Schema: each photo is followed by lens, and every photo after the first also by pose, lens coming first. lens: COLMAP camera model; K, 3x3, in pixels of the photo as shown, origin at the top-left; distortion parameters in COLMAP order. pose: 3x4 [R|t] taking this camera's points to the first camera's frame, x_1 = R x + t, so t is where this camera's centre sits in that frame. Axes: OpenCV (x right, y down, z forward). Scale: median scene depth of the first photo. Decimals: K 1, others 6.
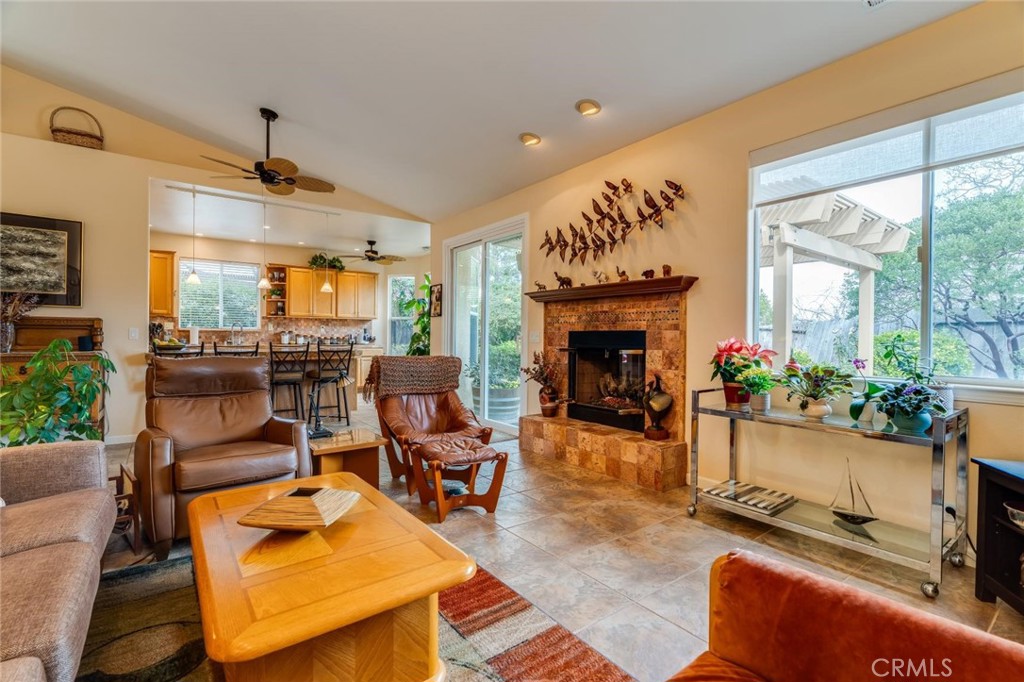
lens RADIAL K [[463.1, 0, 509.6], [0, 463.1, 337.5], [0, 0, 1]] dist [-0.006974, 0.003373]
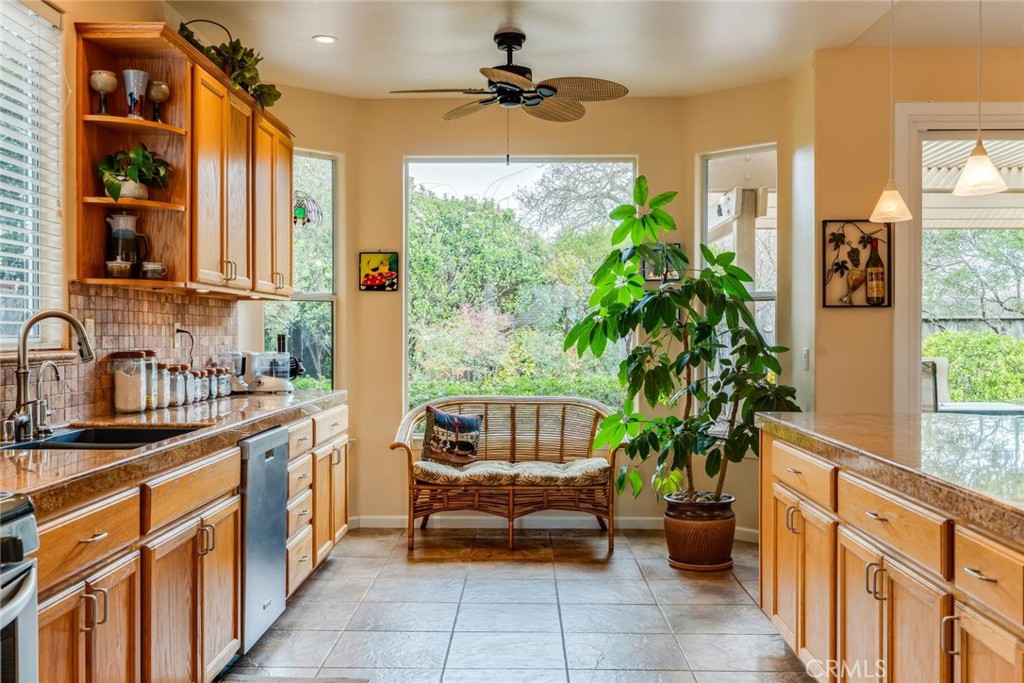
lens RADIAL K [[1003.9, 0, 515.1], [0, 1003.9, 340.9], [0, 0, 1]] dist [0.007361, 0.000000]
pose [[0.612942, -0.013352, 0.790015, -1.288041], [0.004808, 0.999902, 0.013169, -0.041227], [-0.790113, -0.004273, 0.612946, 0.992652]]
